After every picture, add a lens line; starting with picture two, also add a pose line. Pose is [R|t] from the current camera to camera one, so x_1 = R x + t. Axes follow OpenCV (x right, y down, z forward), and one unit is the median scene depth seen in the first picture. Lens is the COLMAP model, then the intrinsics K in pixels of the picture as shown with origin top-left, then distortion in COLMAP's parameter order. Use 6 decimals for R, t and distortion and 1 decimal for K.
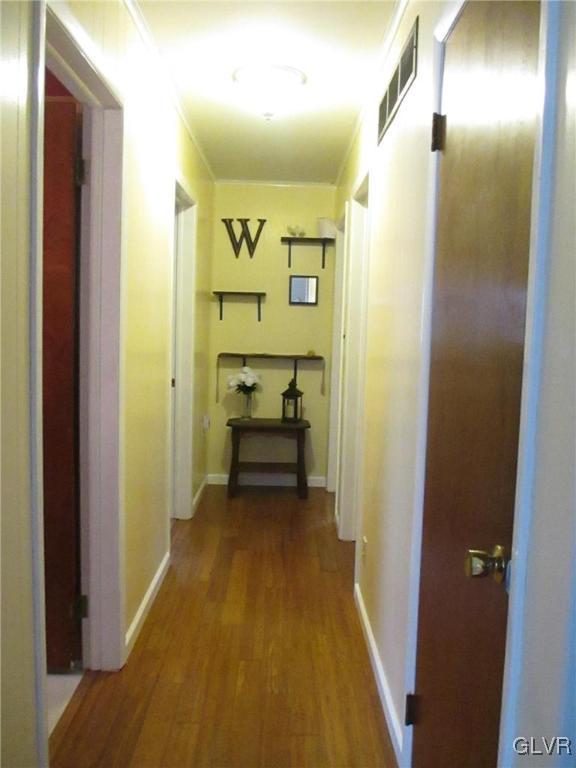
lens RADIAL K [[646.8, 0, 289.4], [0, 646.8, 379.2], [0, 0, 1]] dist [-0.051589, 0.022469]
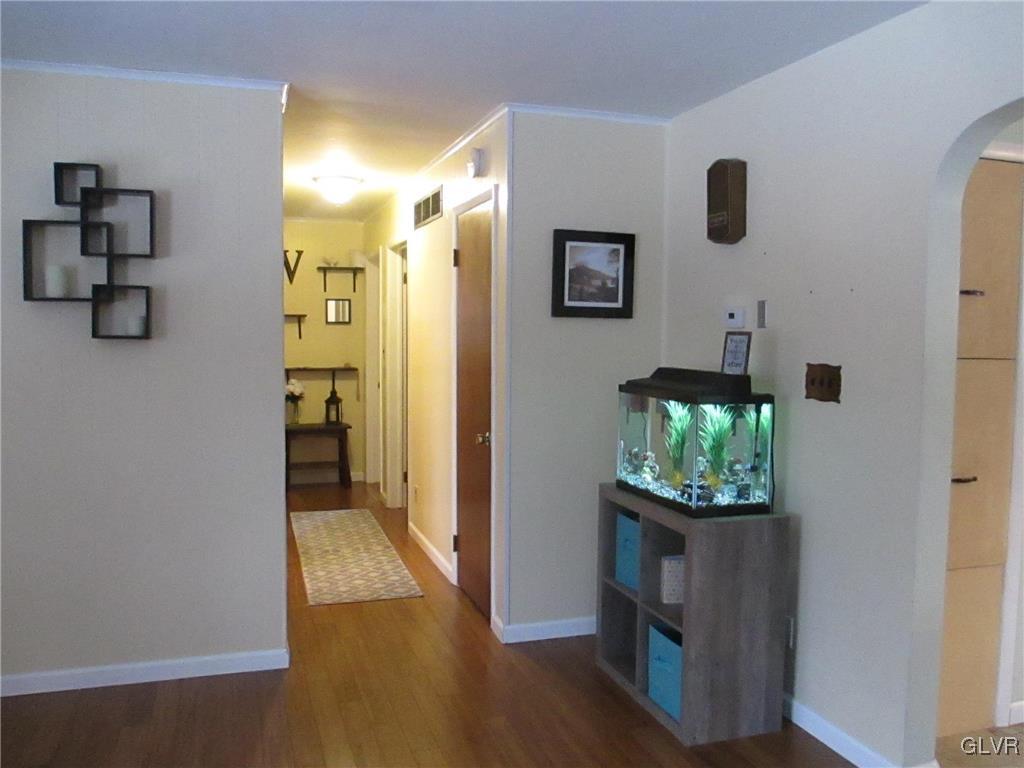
lens RADIAL K [[862.5, 0, 511.6], [0, 862.5, 382.9], [0, 0, 1]] dist [-0.051589, 0.022469]
pose [[0.953621, -0.042236, 0.298032, -0.148806], [0.046689, 0.998879, -0.007832, 0.017489], [-0.297367, 0.021384, 0.954524, -0.571275]]
